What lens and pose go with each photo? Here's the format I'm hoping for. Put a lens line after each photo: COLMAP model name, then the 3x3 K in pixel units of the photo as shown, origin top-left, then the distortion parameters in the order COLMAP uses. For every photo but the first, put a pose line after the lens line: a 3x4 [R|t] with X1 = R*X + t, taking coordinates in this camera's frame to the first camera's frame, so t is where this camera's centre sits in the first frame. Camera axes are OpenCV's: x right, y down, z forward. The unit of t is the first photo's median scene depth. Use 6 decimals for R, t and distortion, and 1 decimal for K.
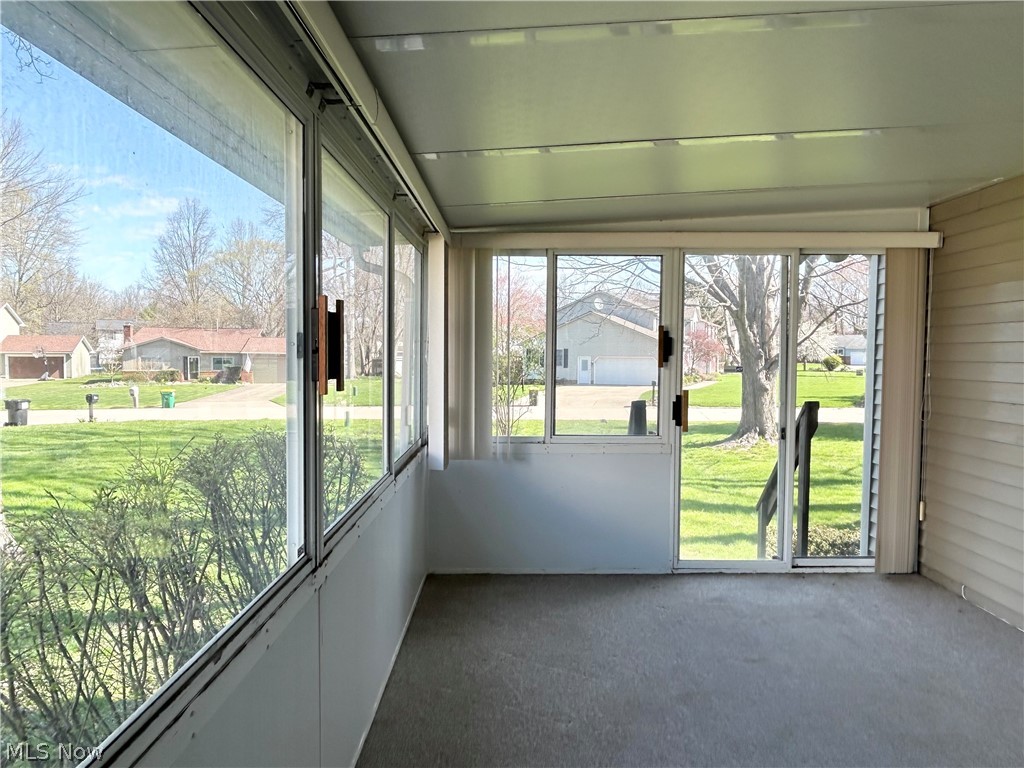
lens RADIAL K [[690.6, 0, 511.2], [0, 690.6, 384.6], [0, 0, 1]] dist [-0.002023, -0.002888]
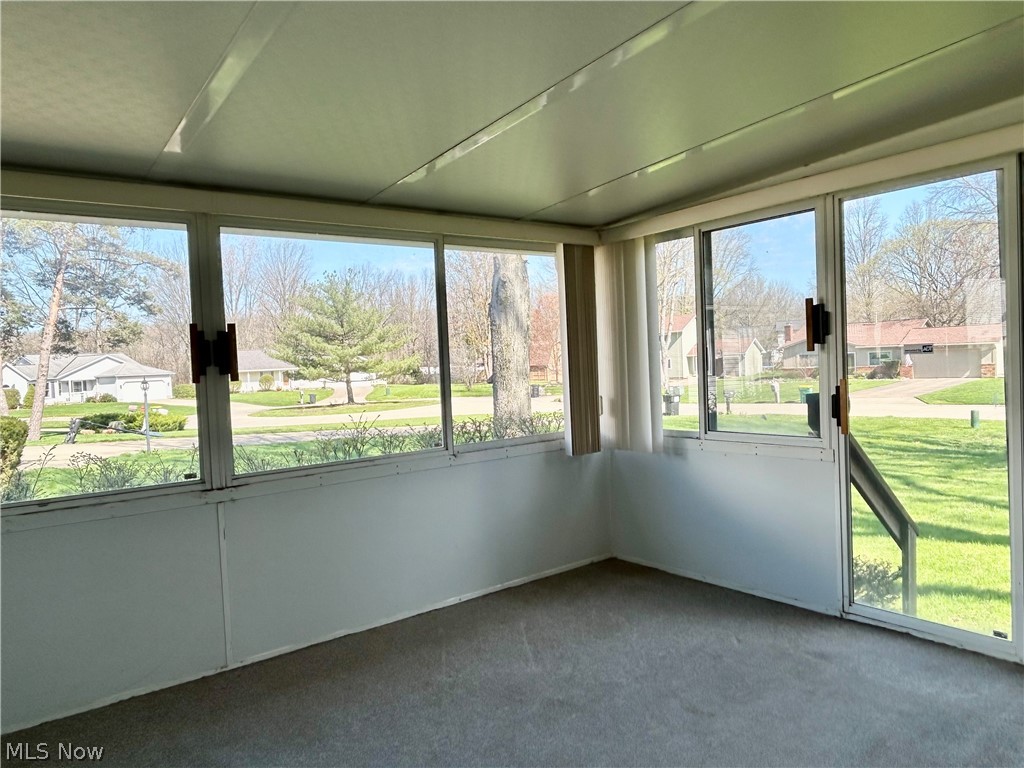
lens RADIAL K [[690.6, 0, 512.4], [0, 690.6, 383.8], [0, 0, 1]] dist [-0.002023, -0.002888]
pose [[0.611197, -0.005888, -0.791457, 0.621446], [0.009205, 0.999958, -0.000331, 0.009620], [0.791425, -0.007083, 0.611225, 0.241736]]
